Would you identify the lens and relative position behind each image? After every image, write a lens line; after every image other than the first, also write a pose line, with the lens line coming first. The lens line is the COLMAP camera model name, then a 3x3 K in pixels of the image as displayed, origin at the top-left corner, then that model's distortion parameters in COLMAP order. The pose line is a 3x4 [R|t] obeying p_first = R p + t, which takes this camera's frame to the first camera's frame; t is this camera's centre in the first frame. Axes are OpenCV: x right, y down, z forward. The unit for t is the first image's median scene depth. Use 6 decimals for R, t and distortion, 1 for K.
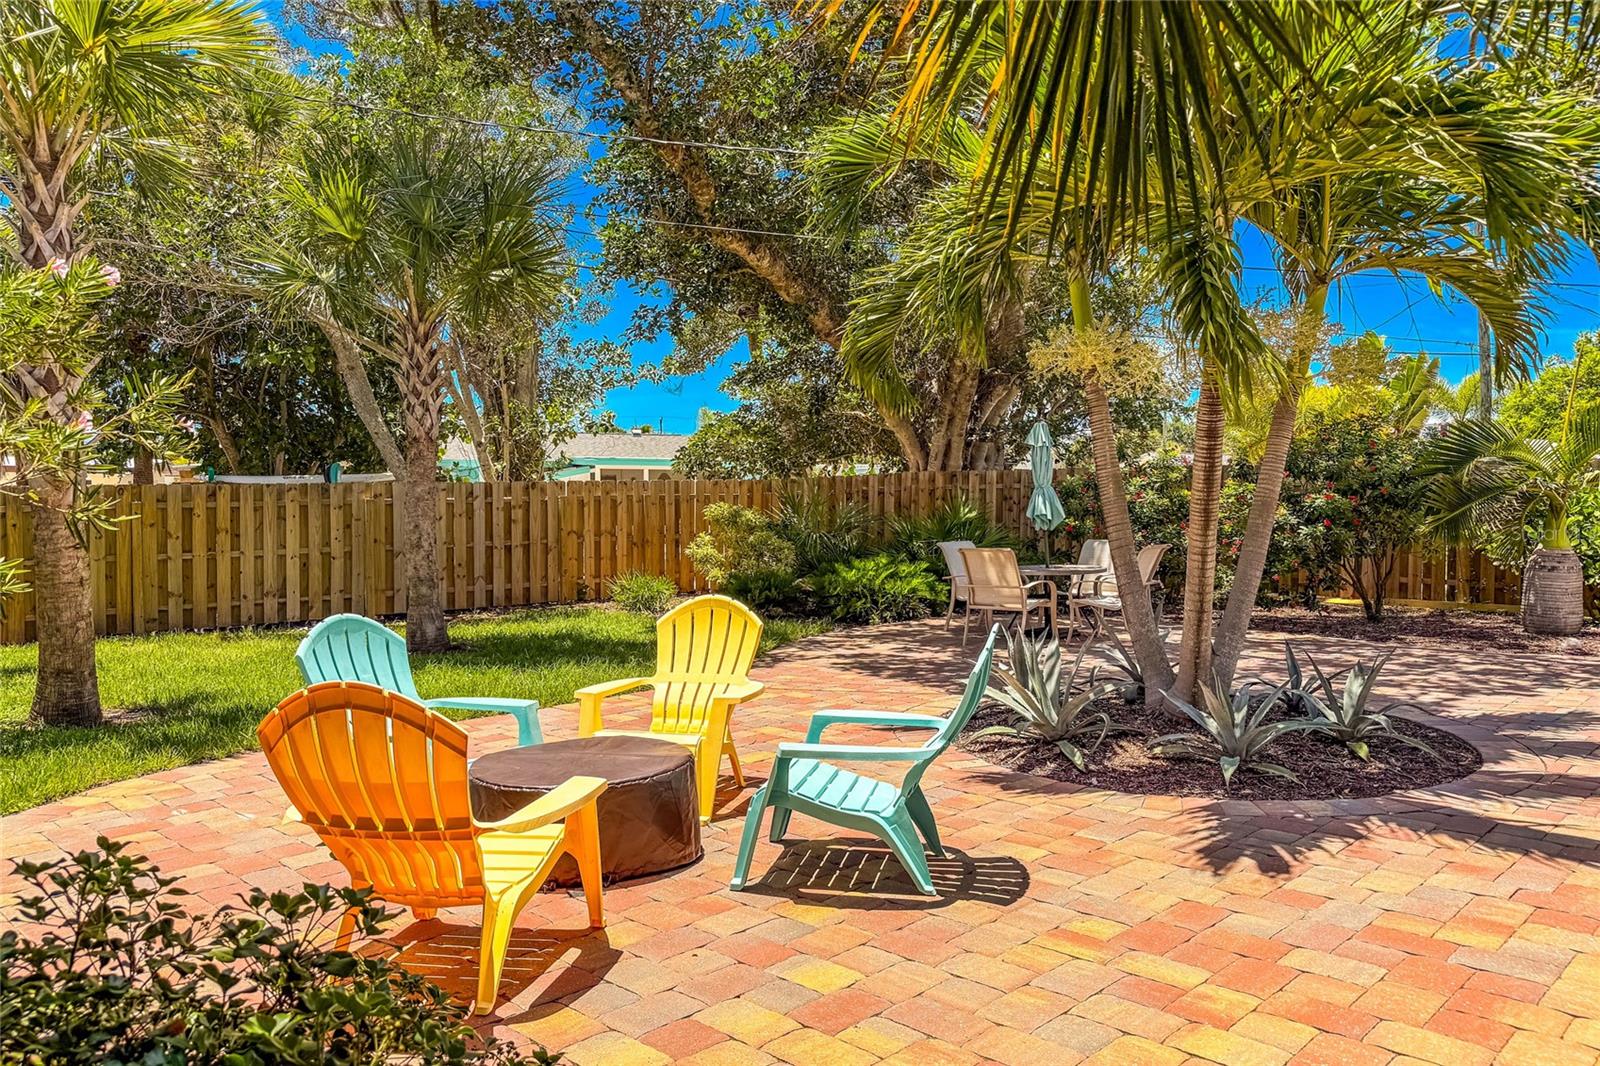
lens RADIAL K [[1132.5, 0, 865.3], [0, 1132.5, 532.6], [0, 0, 1]] dist [0.004938, -0.002655]
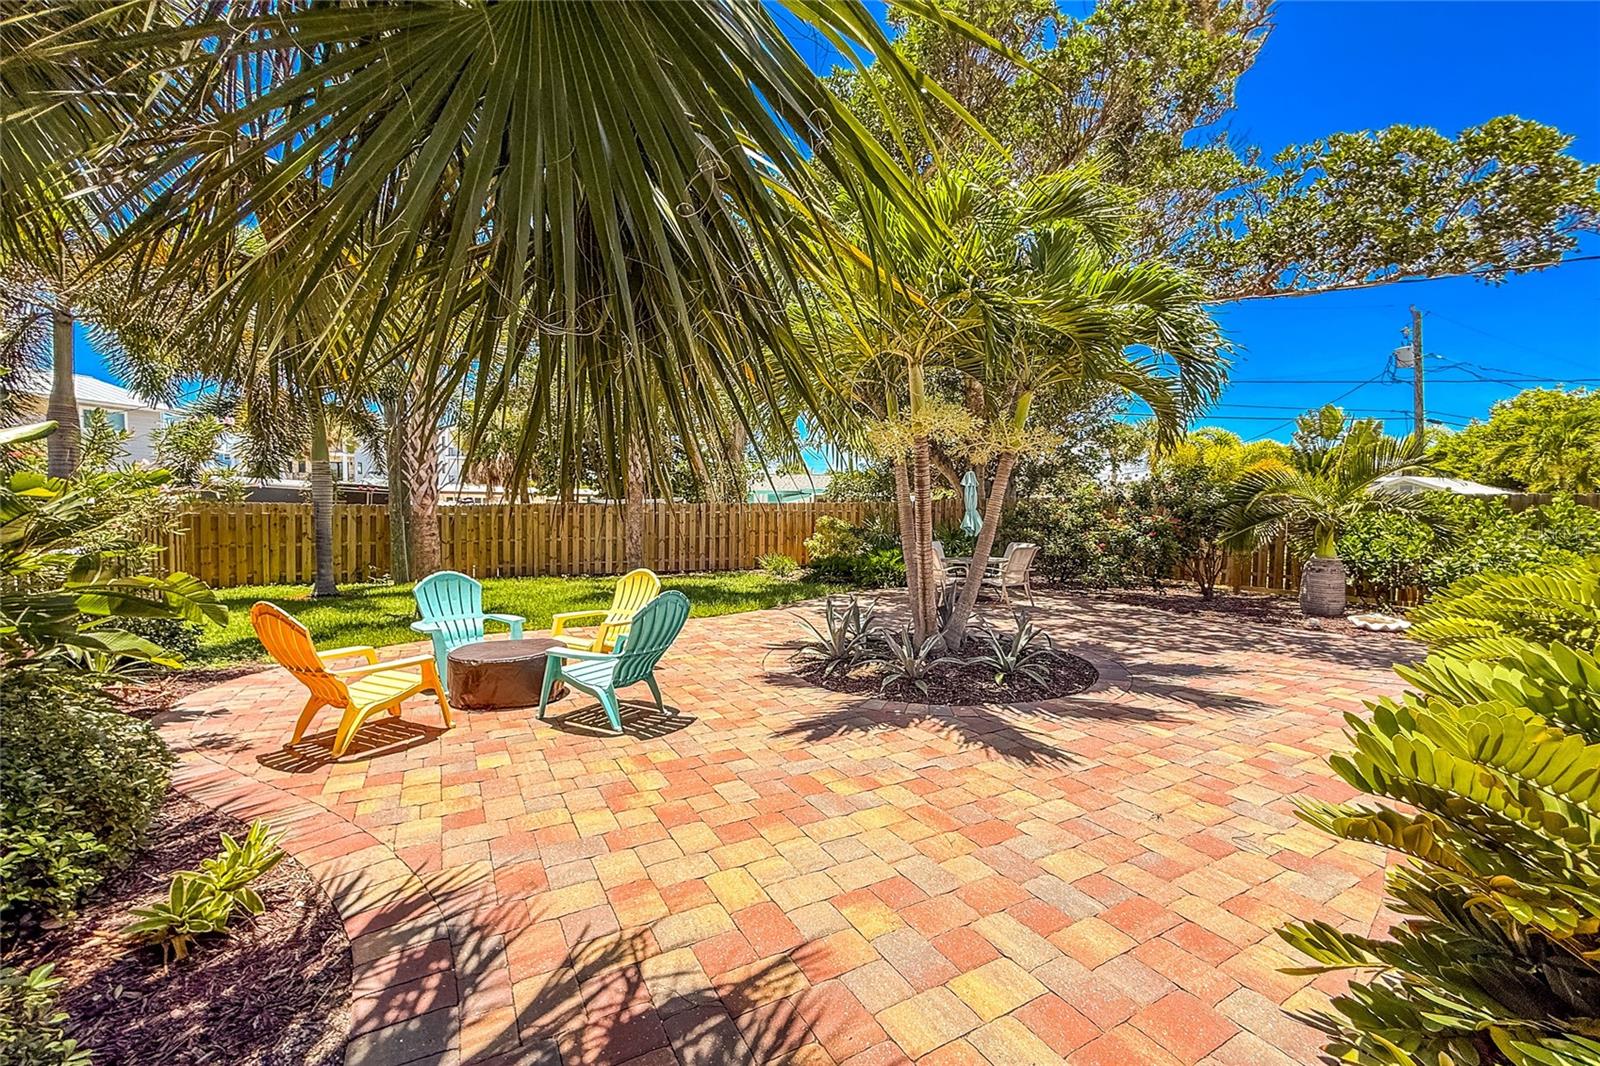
lens RADIAL K [[647.6, 0, 800.0], [0, 647.6, 533.0], [0, 0, 1]] dist [-0.001894, -0.000157]
pose [[0.959300, 0.020690, -0.281628, 0.142138], [-0.020092, 0.999786, 0.005011, -0.004915], [0.281672, 0.000852, 0.959510, 0.010667]]
